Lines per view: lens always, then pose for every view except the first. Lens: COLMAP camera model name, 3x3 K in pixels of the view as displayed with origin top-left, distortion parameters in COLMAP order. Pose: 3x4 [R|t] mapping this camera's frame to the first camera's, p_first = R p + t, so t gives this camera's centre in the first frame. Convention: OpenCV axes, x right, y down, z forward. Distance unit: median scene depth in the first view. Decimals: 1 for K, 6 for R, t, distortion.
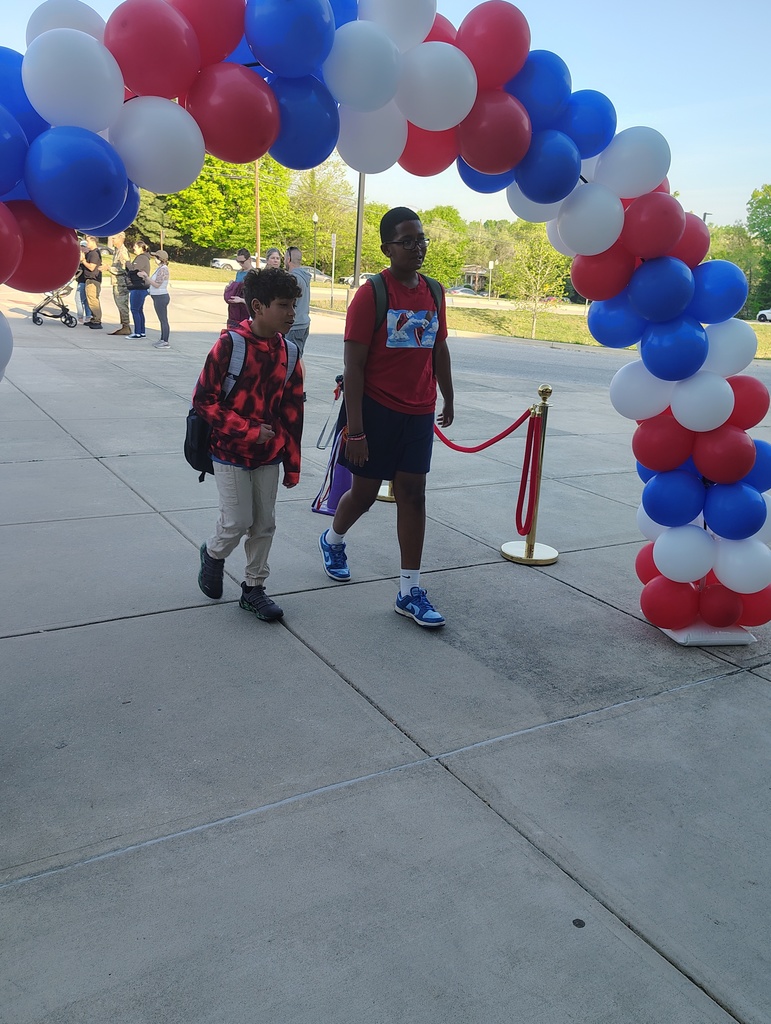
lens RADIAL K [[819.9, 0, 398.7], [0, 819.9, 529.3], [0, 0, 1]] dist [0.055880, -0.083768]
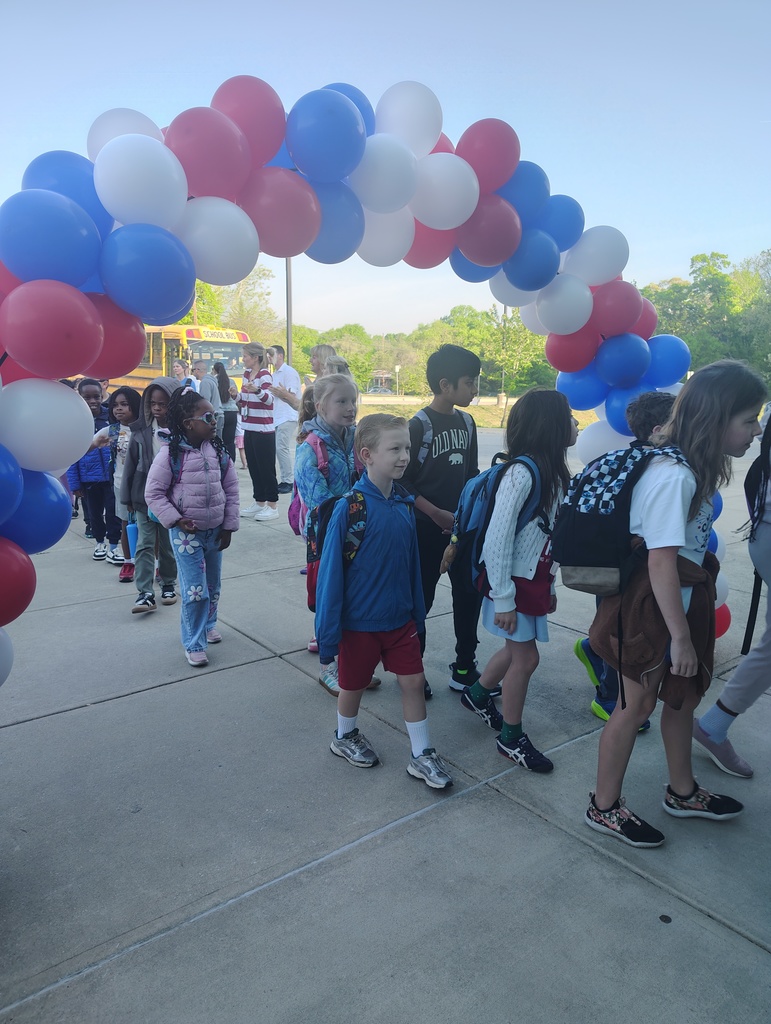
lens RADIAL K [[699.5, 0, 396.1], [0, 699.5, 544.6], [0, 0, 1]] dist [0.027358, -0.028796]
pose [[0.992127, -0.077988, 0.097993, -0.117789], [0.084597, 0.994280, -0.065196, 0.011555], [-0.092348, 0.072973, 0.993049, 0.051960]]
